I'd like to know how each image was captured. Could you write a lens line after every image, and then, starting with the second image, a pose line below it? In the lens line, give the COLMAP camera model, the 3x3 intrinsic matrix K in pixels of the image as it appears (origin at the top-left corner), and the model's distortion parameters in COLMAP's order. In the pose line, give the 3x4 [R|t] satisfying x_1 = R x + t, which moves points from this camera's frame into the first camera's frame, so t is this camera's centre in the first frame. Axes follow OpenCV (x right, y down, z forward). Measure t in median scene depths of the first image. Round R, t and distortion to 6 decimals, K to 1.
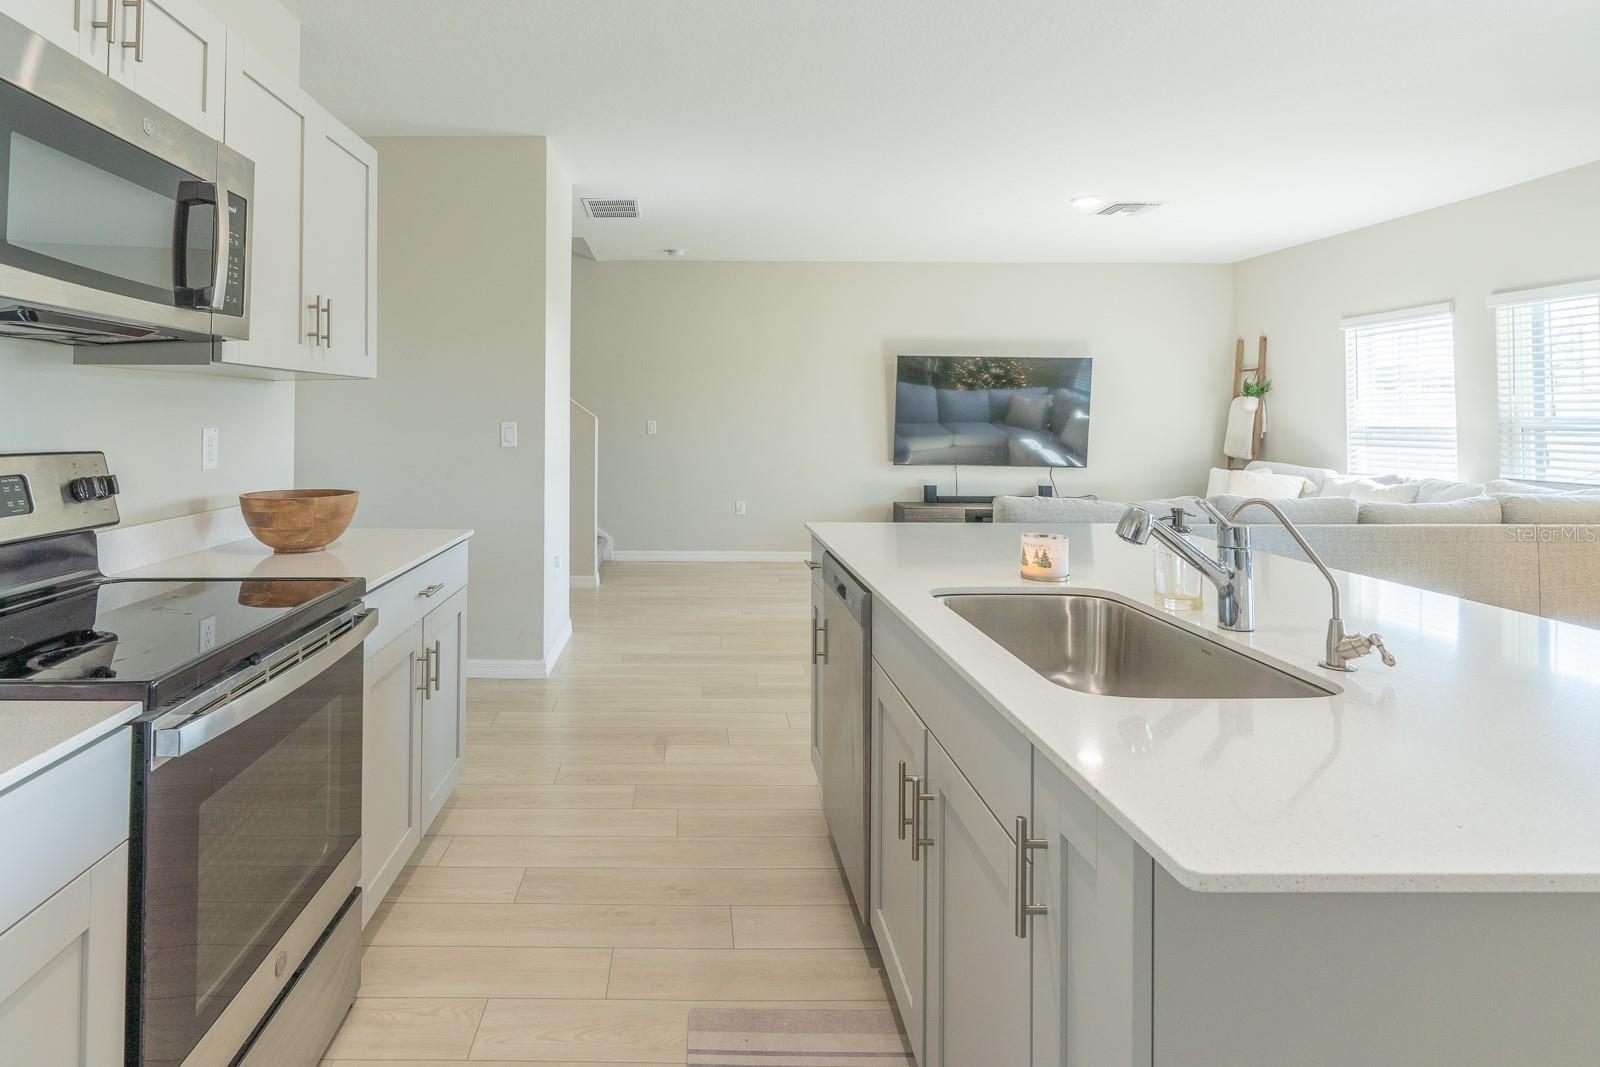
lens RADIAL K [[845.0, 0, 707.1], [0, 845.0, 395.3], [0, 0, 1]] dist [-0.002009, -0.001439]
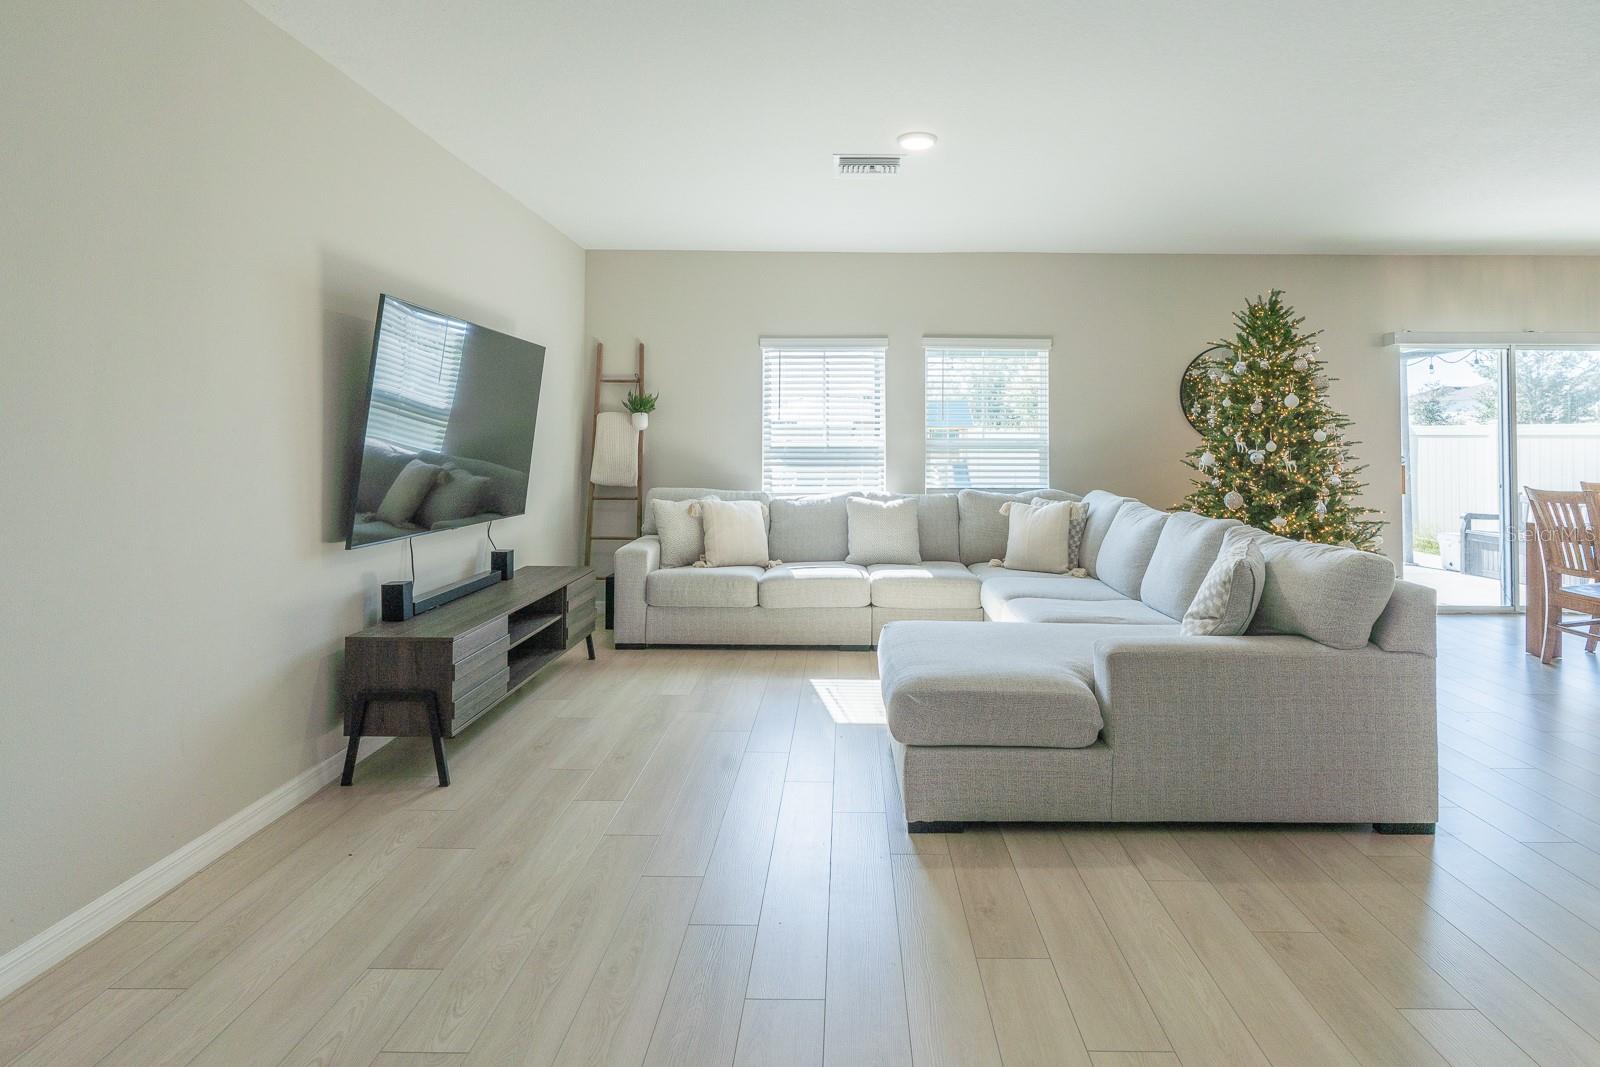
lens RADIAL K [[845.9, 0, 860.7], [0, 845.9, 420.7], [0, 0, 1]] dist [-0.004500, -0.000294]
pose [[0.015054, 0.018505, 0.999715, -0.221506], [-0.032119, 0.999322, -0.018014, 0.020251], [-0.999371, -0.031839, 0.015638, 0.840600]]
